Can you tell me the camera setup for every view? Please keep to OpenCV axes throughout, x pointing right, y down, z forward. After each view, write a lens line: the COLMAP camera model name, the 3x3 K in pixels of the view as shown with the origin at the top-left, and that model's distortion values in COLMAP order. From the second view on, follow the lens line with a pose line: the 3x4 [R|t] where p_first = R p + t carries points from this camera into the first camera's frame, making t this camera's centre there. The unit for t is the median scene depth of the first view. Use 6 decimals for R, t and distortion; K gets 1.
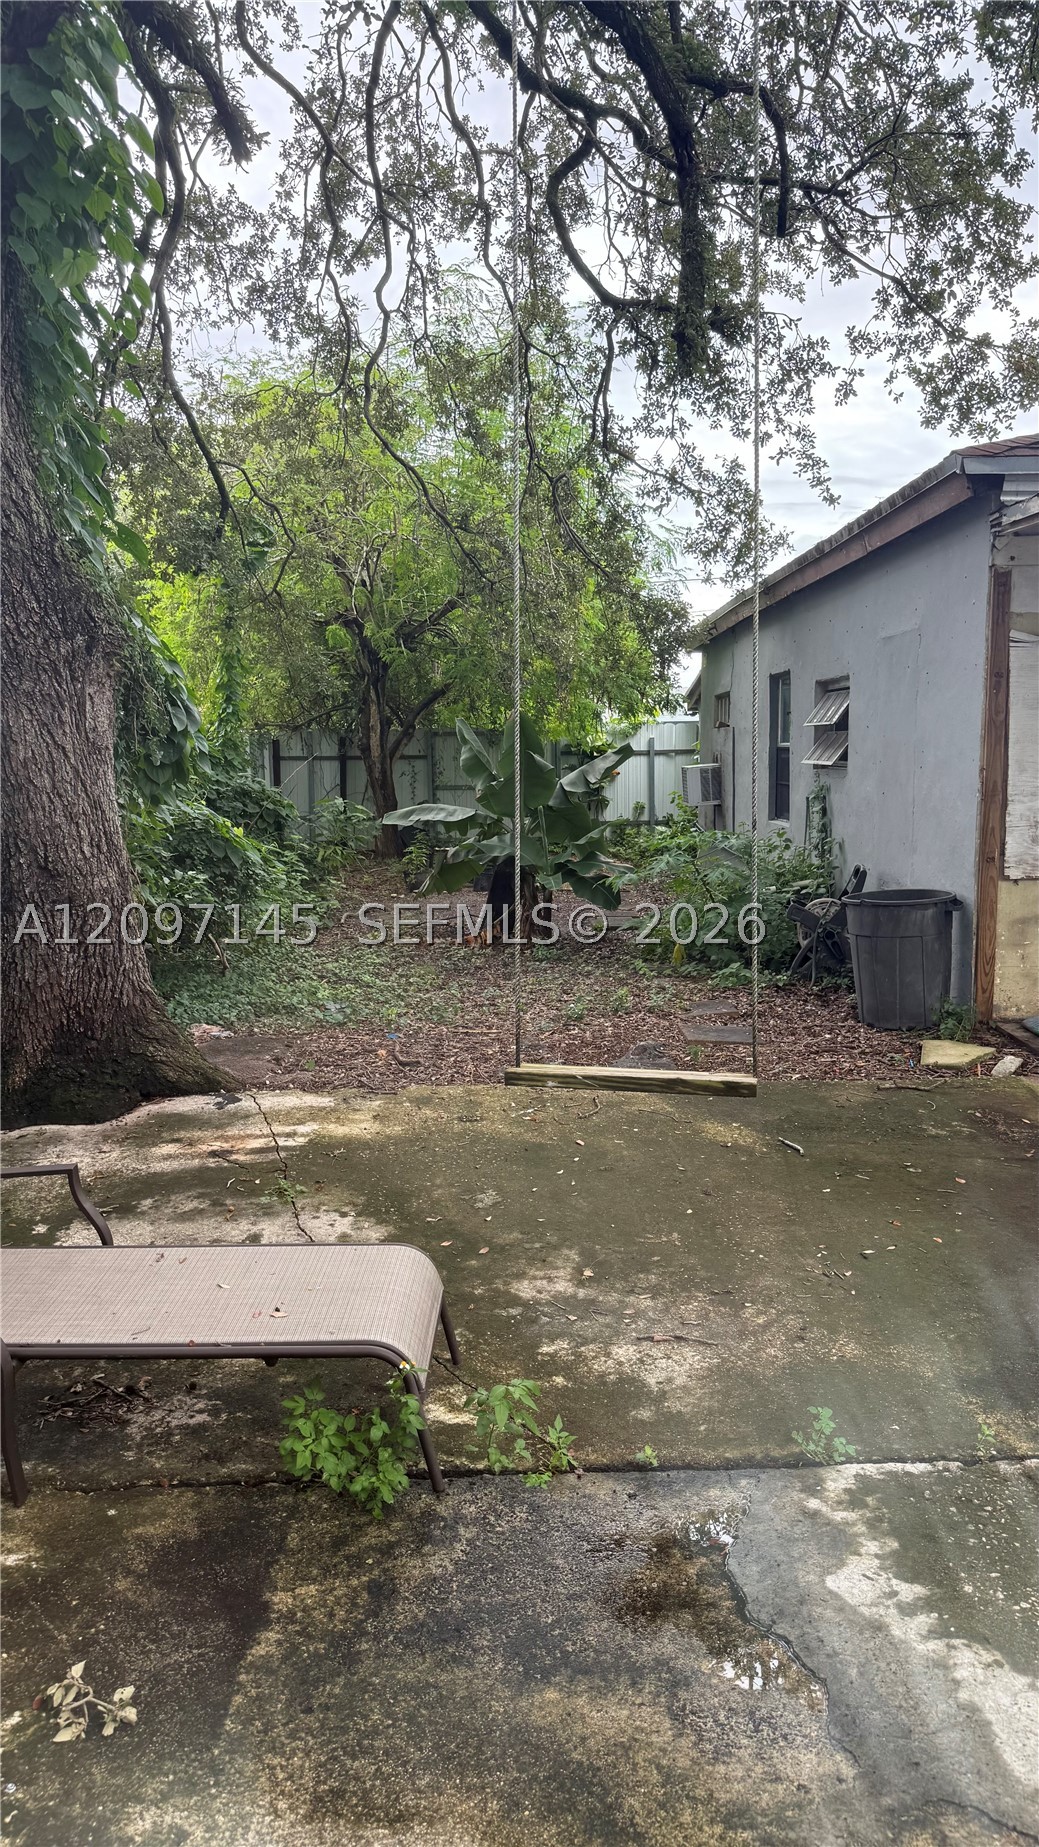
lens RADIAL K [[1305.4, 0, 519.5], [0, 1305.4, 923.5], [0, 0, 1]] dist [-0.002559, -0.006647]
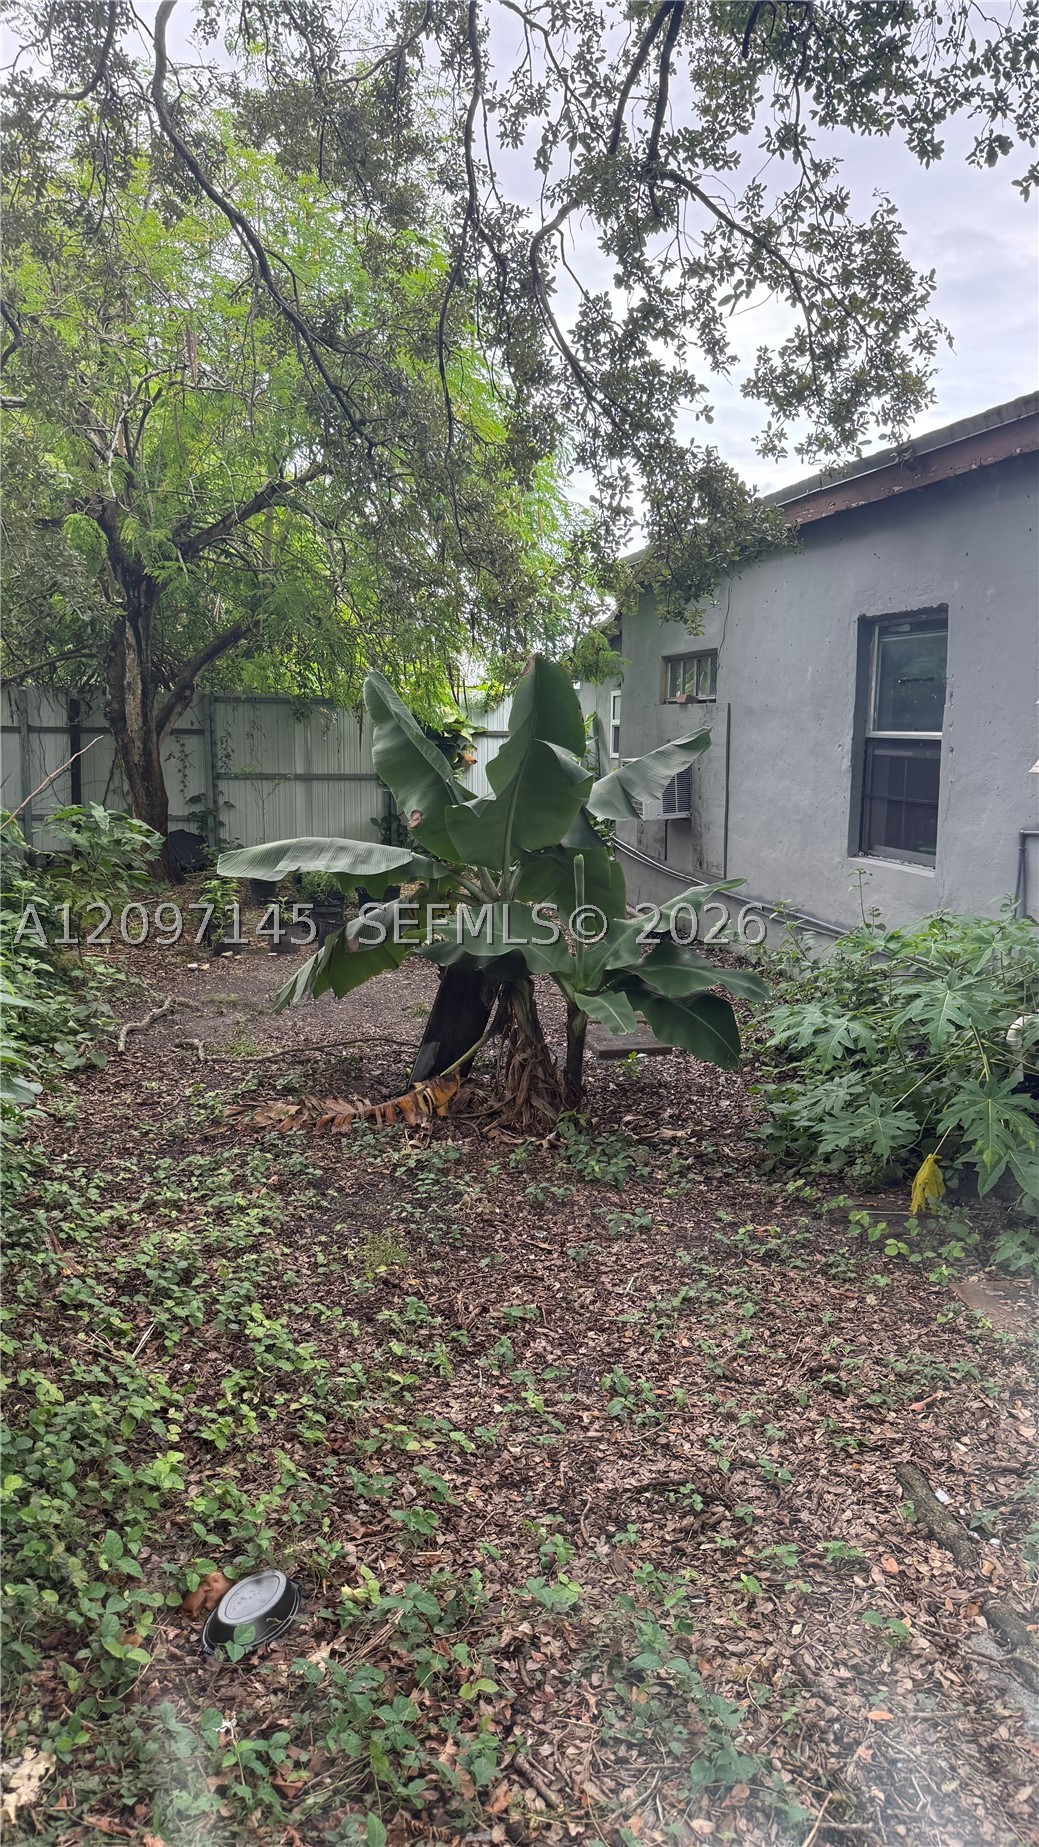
lens RADIAL K [[1303.9, 0, 520.2], [0, 1303.9, 896.7], [0, 0, 1]] dist [0.004056, -0.010261]
pose [[0.975470, -0.003439, 0.220108, -0.099339], [0.002846, 0.999991, 0.003012, -0.069940], [-0.220116, -0.002312, 0.975471, 0.482567]]
